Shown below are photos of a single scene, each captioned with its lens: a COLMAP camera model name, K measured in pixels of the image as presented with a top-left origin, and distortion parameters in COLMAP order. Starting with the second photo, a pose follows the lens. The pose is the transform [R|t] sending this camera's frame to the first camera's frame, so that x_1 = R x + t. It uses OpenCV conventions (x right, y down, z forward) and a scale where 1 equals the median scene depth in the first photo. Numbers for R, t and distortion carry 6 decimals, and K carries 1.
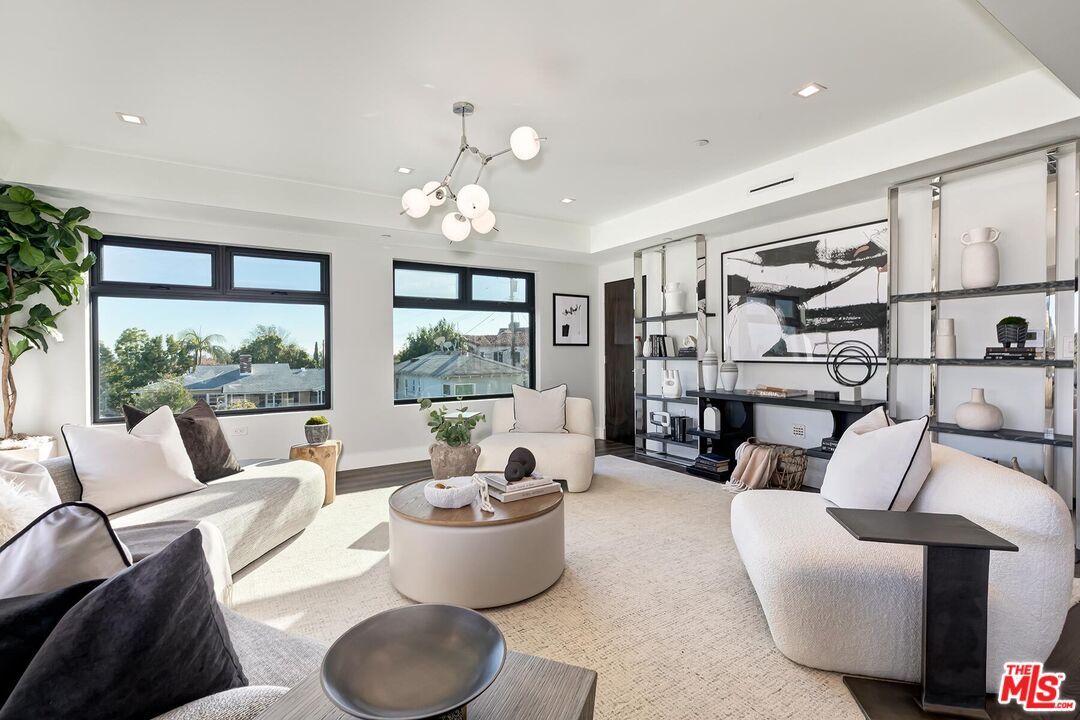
lens RADIAL K [[487.8, 0, 543.3], [0, 487.8, 349.4], [0, 0, 1]] dist [0.008054, 0.000183]
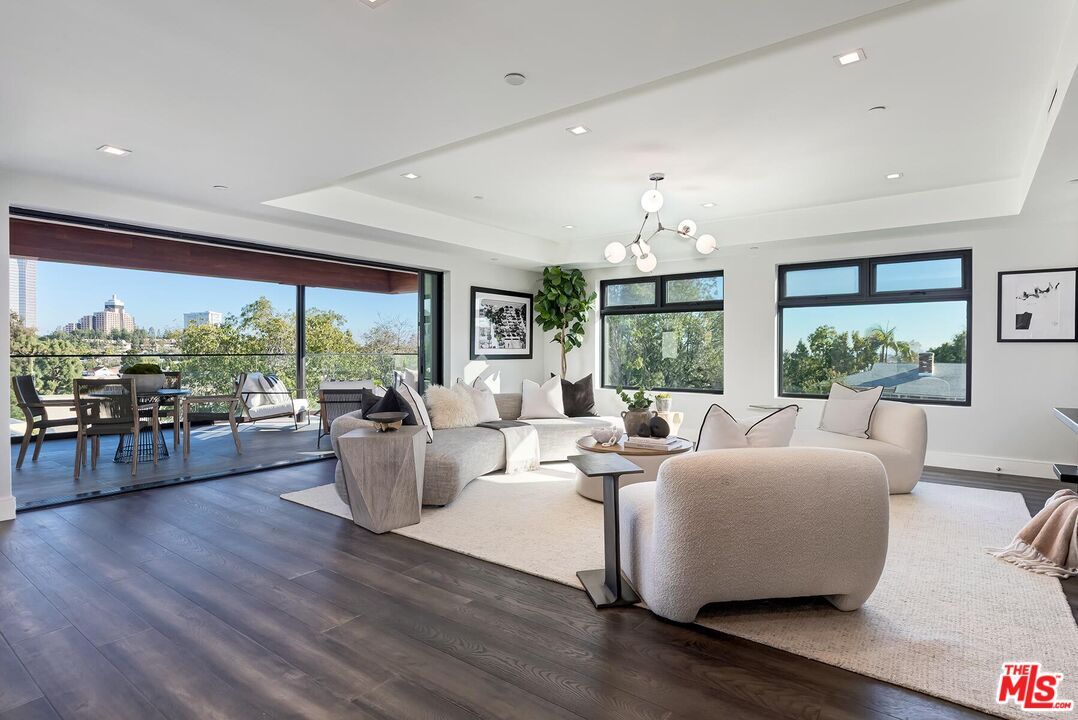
lens RADIAL K [[564.5, 0, 553.7], [0, 564.5, 349.7], [0, 0, 1]] dist [0.005094, -0.002316]
pose [[0.365126, 0.008059, -0.930923, 0.731879], [-0.001991, 0.999967, 0.007876, -0.001807], [0.930956, -0.001022, 0.365130, 0.061585]]
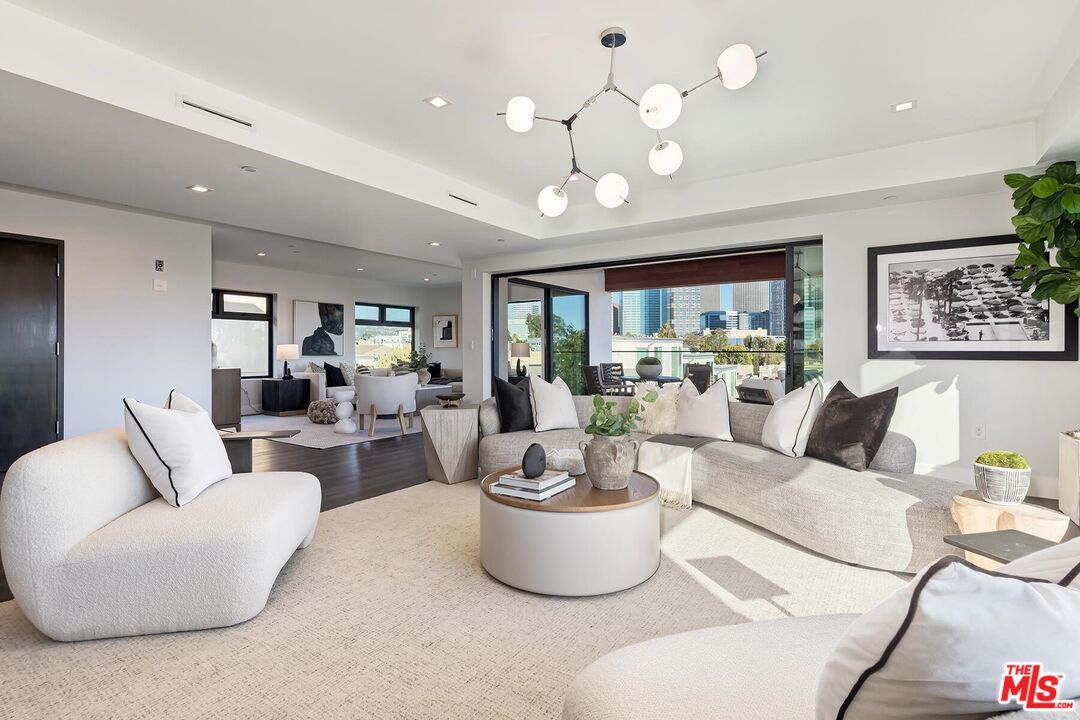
lens RADIAL K [[527.9, 0, 558.8], [0, 527.9, 365.1], [0, 0, 1]] dist [0.001227, 0.001435]
pose [[-0.912145, 0.023568, -0.409189, 0.152360], [0.011264, 0.999410, 0.032453, 0.013053], [0.409712, 0.024993, -0.911872, 1.035095]]
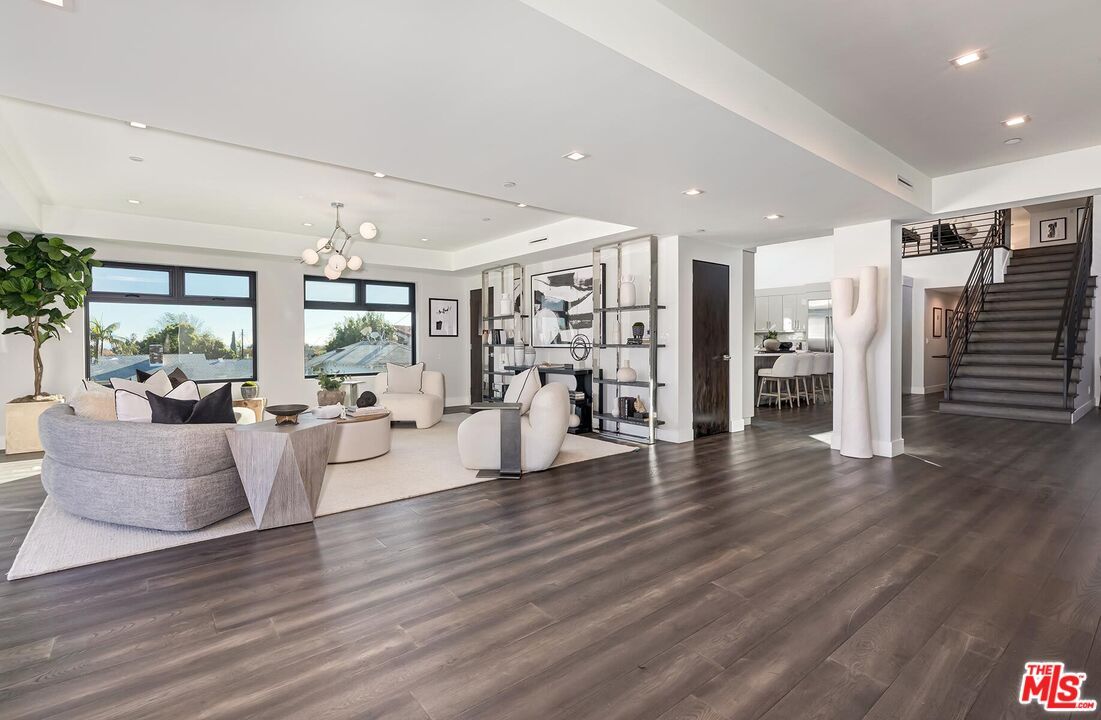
lens RADIAL K [[503.8, 0, 545.4], [0, 503.8, 342.6], [0, 0, 1]] dist [0.003326, 0.002016]
pose [[0.992779, 0.001335, 0.119948, 0.219873], [-0.001955, 0.999985, 0.005056, 0.002402], [-0.119940, -0.005254, 0.992767, -0.553547]]
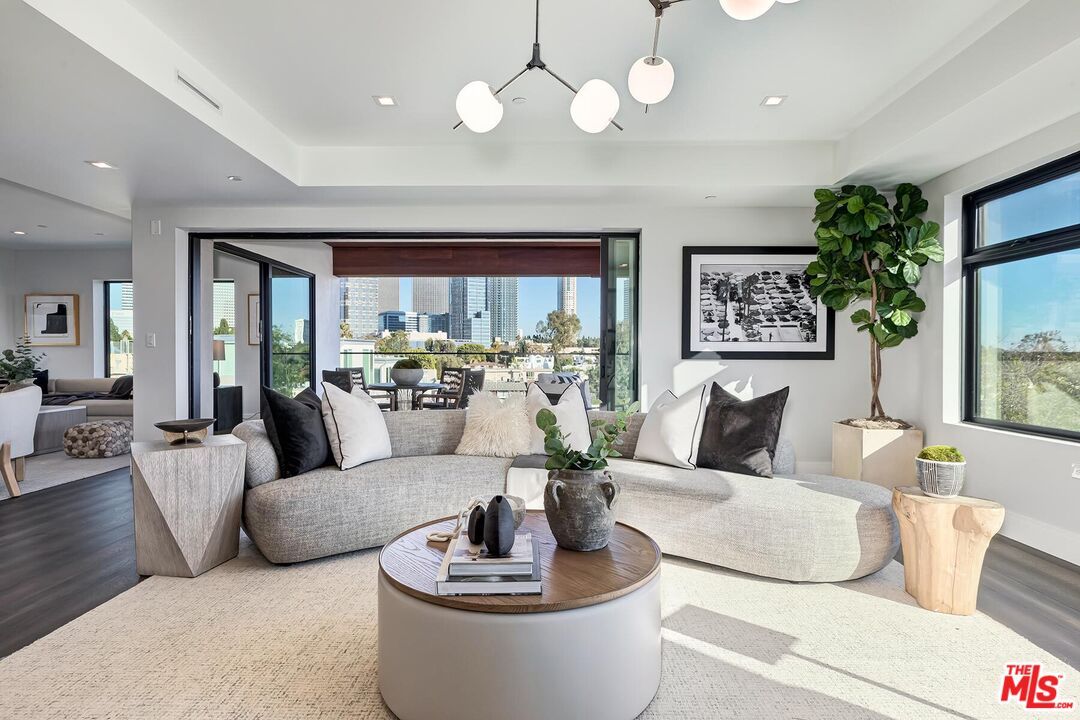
lens RADIAL K [[565.6, 0, 539.3], [0, 565.6, 367.9], [0, 0, 1]] dist [0.005094, -0.002316]
pose [[-0.544245, 0.029902, -0.838394, 0.233771], [0.004272, 0.999450, 0.032873, 0.020192], [0.838916, 0.014309, -0.544073, 0.733341]]
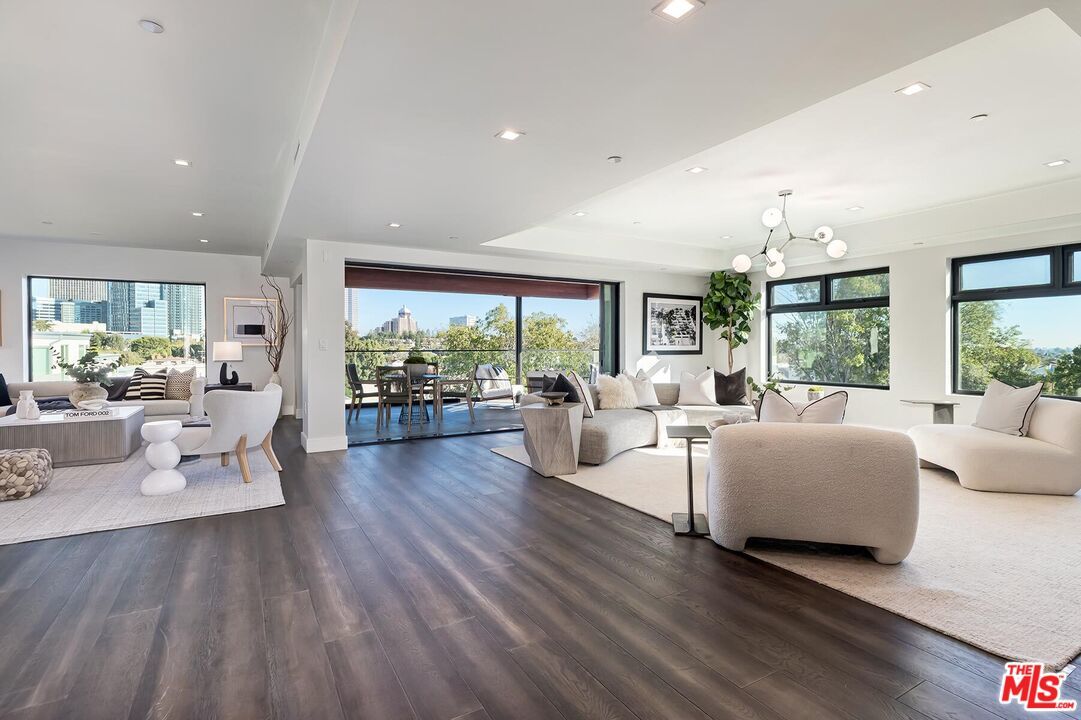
lens RADIAL K [[528.4, 0, 544.0], [0, 528.4, 346.2], [0, 0, 1]] dist [0.001227, 0.001435]
pose [[-0.029055, 0.007807, -0.999547, 0.928125], [0.004104, 0.999962, 0.007691, -0.003852], [0.999569, -0.003879, -0.029086, 0.139877]]
